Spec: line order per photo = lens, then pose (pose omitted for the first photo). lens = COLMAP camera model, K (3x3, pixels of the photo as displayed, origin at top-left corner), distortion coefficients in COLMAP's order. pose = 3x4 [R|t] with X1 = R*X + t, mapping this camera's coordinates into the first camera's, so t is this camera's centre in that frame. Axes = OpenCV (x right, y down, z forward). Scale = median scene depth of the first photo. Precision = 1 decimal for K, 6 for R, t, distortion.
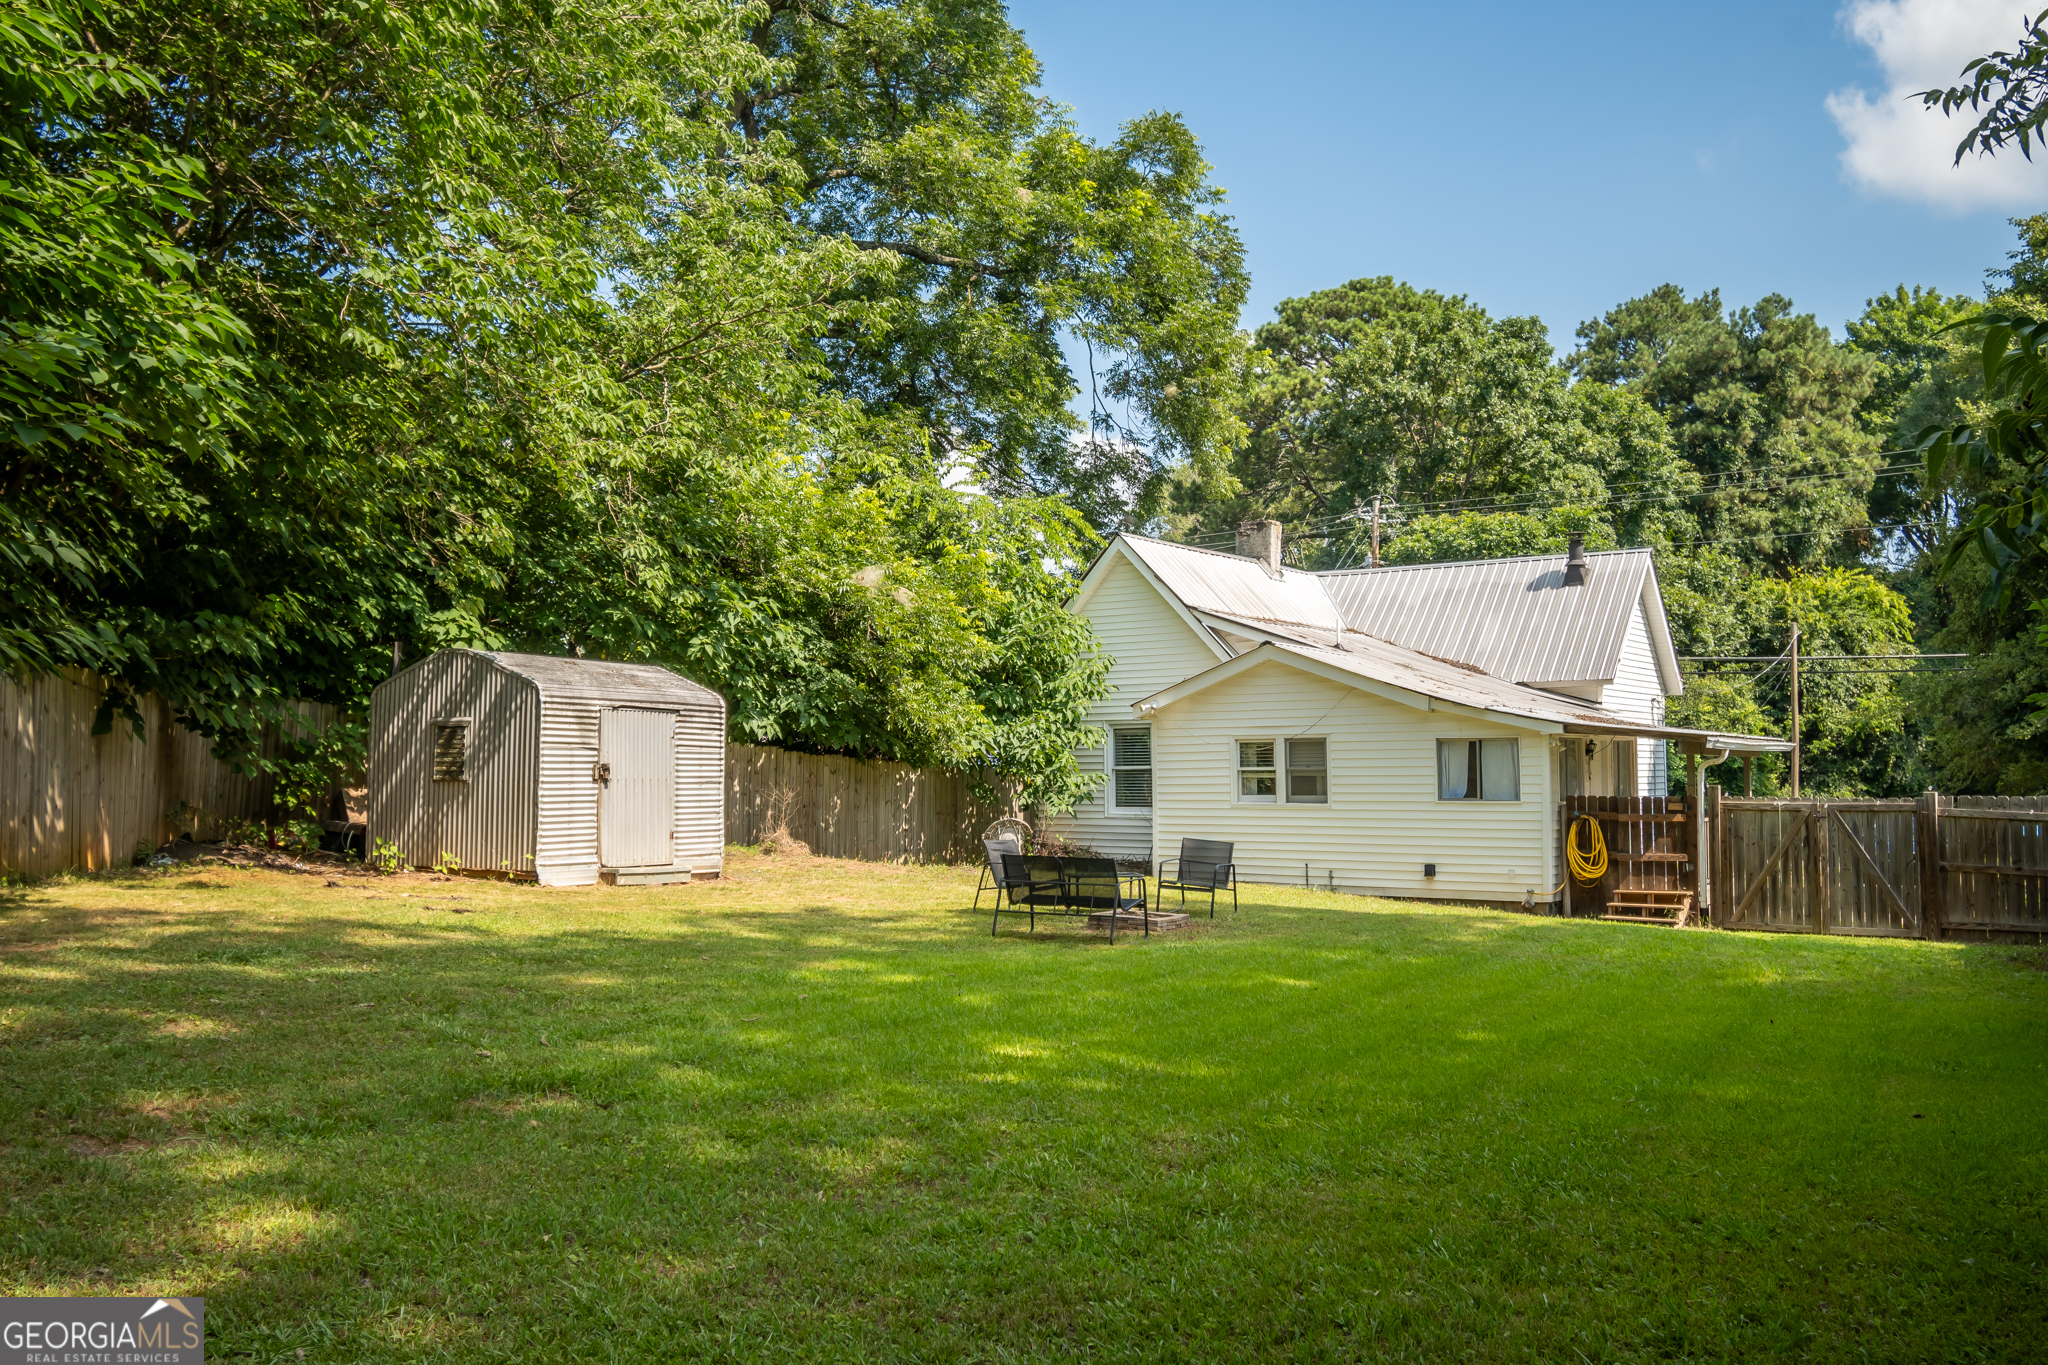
lens RADIAL K [[1671.7, 0, 1022.3], [0, 1671.7, 691.5], [0, 0, 1]] dist [0.001138, -0.005420]
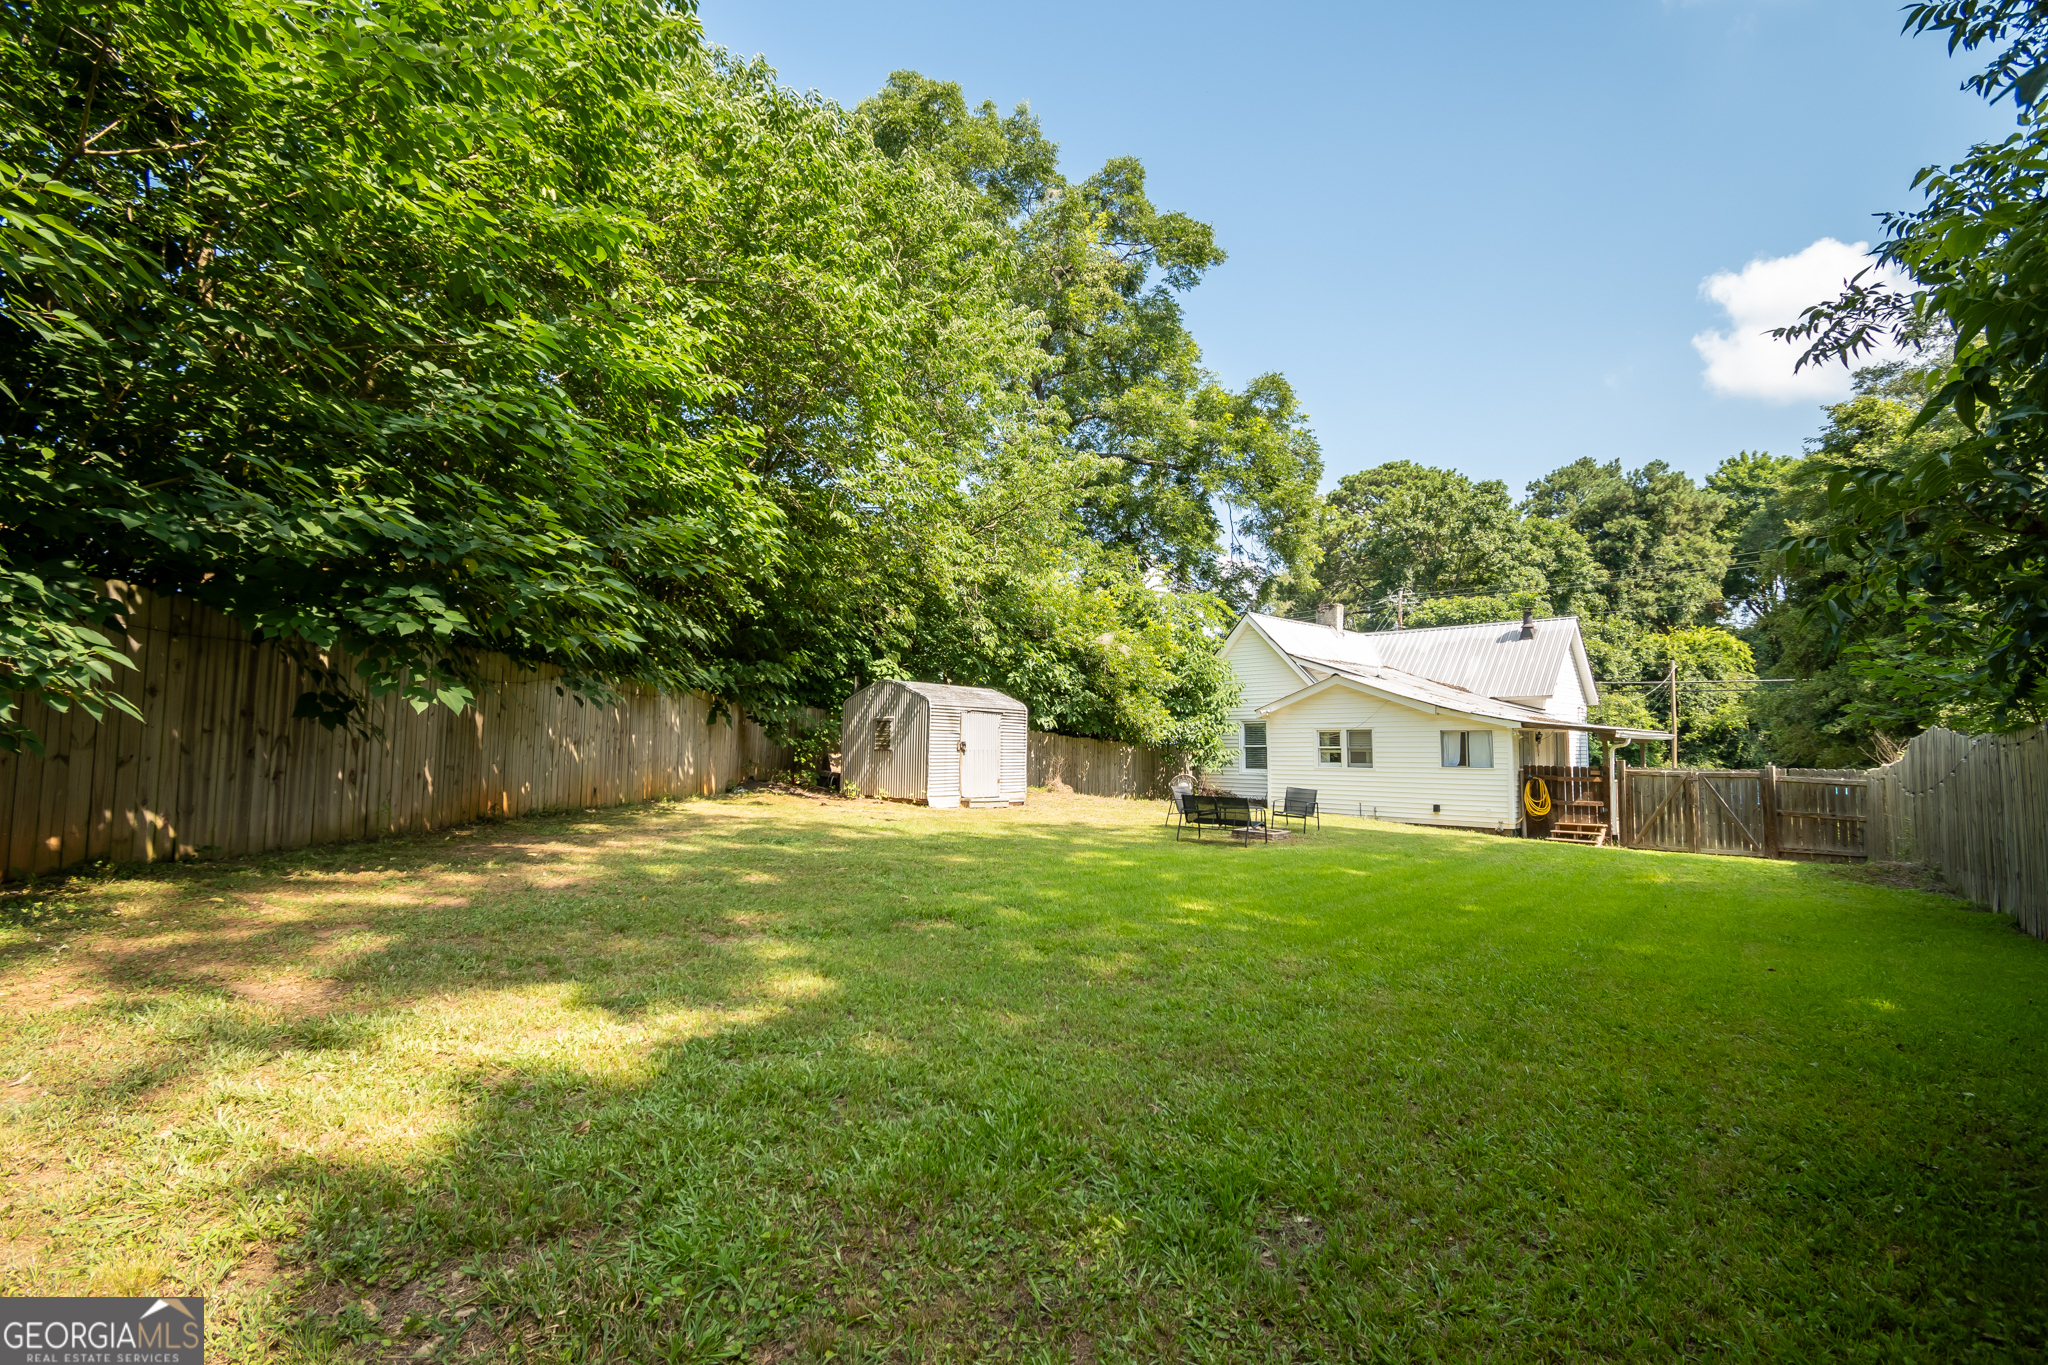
lens RADIAL K [[928.9, 0, 1028.6], [0, 928.9, 688.1], [0, 0, 1]] dist [0.005468, -0.000521]
pose [[0.985317, -0.002236, -0.170717, -0.002494], [-0.000415, 0.999880, -0.015495, -0.000070], [0.170732, 0.015339, 0.985198, -0.000014]]
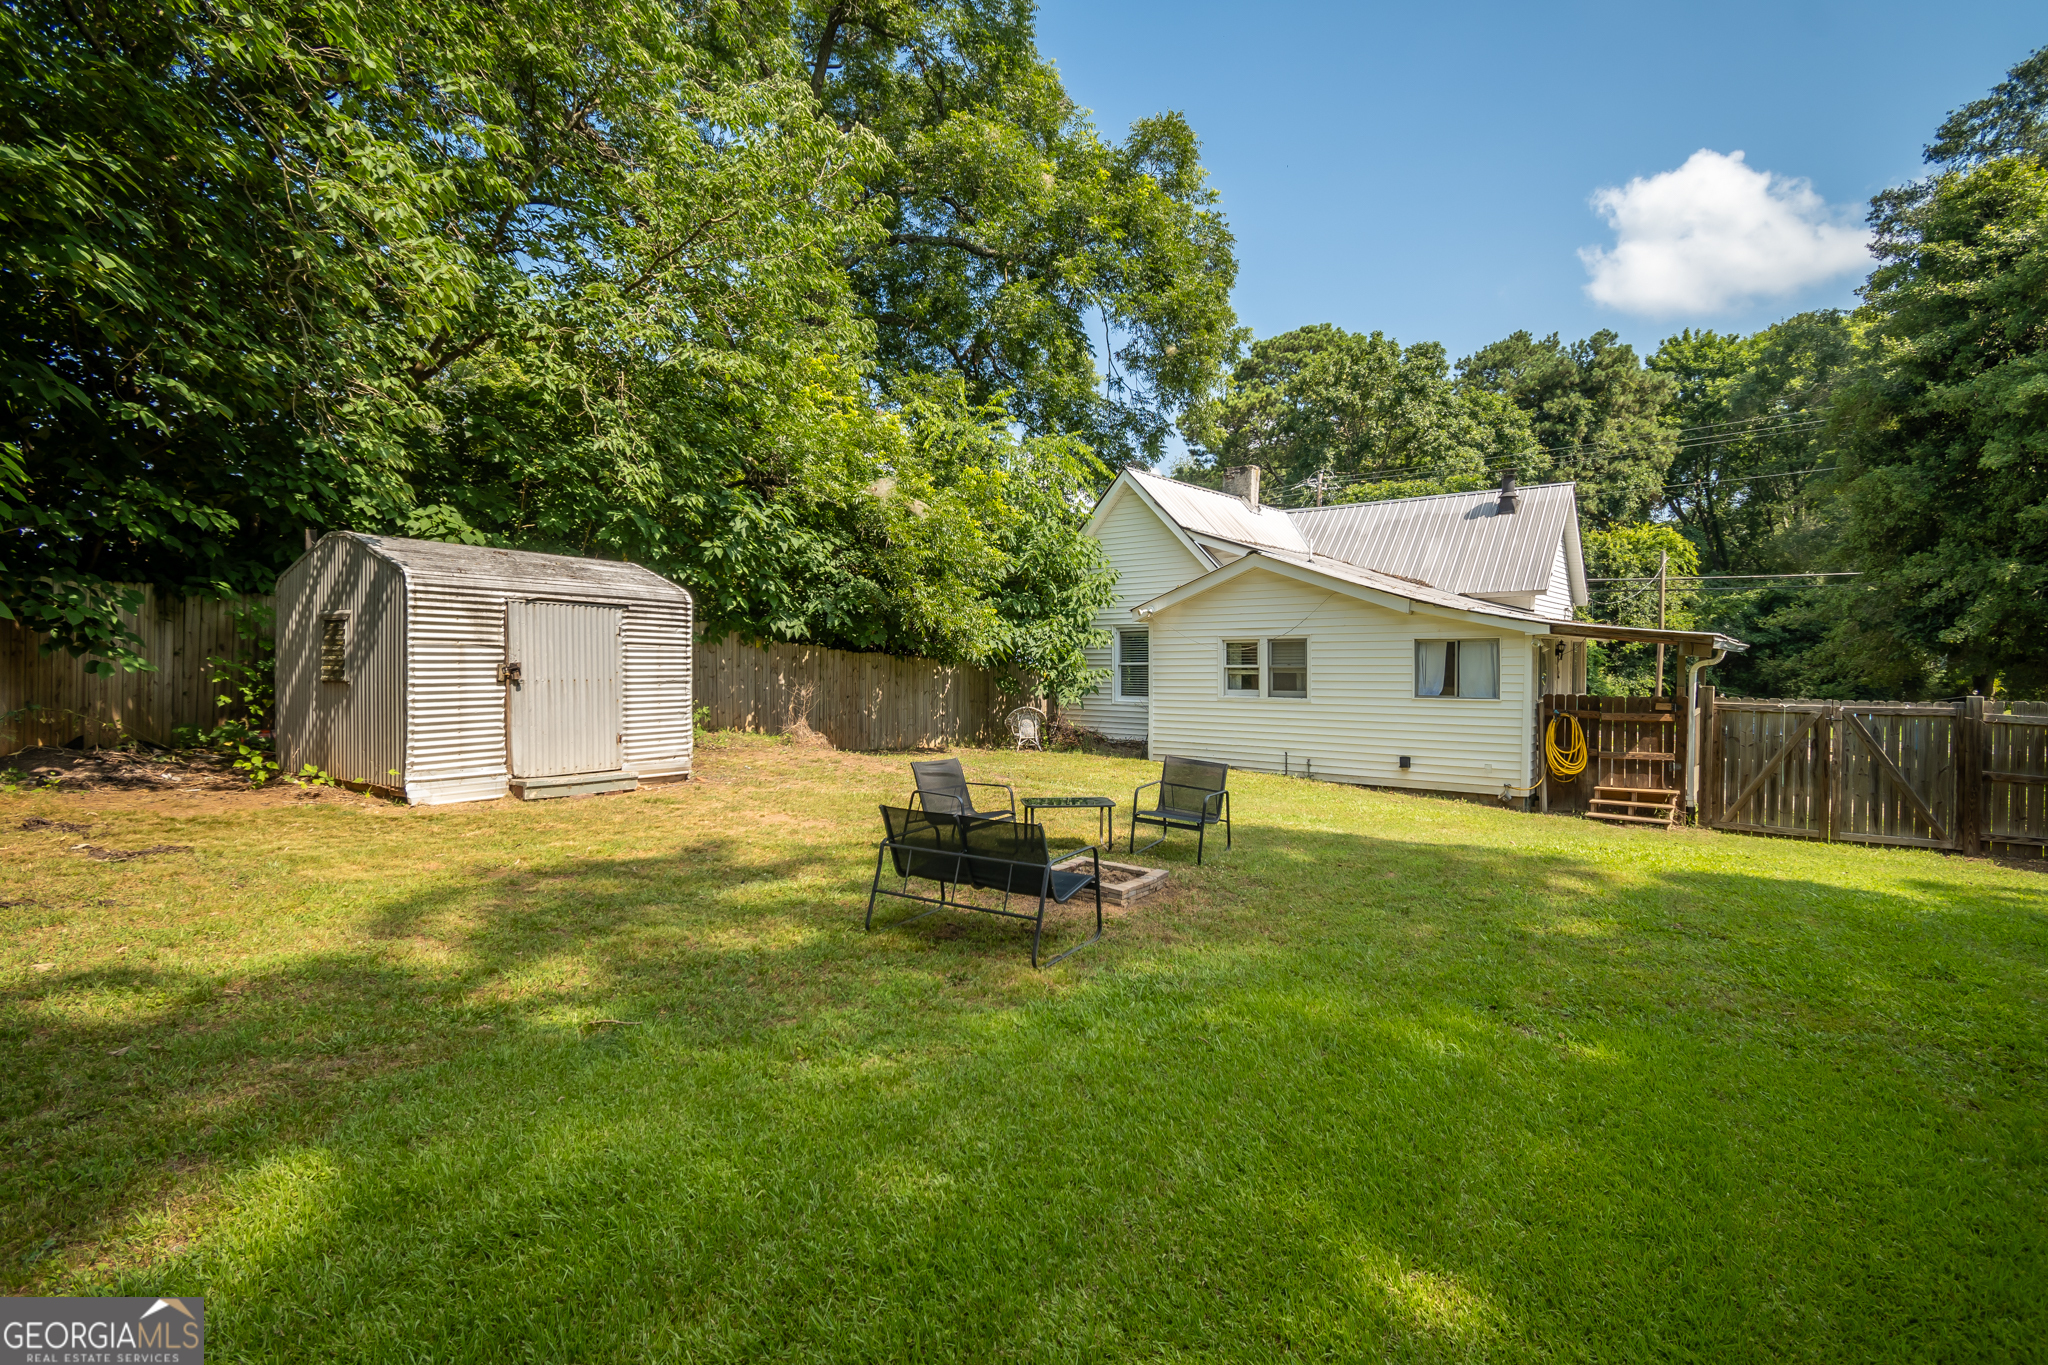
lens RADIAL K [[954.9, 0, 1032.2], [0, 954.9, 684.4], [0, 0, 1]] dist [0.001986, 0.000294]
pose [[0.998101, 0.005211, -0.061377, 0.045167], [-0.000754, 0.997374, 0.072423, 0.013898], [0.061594, -0.072239, 0.995484, 0.404826]]
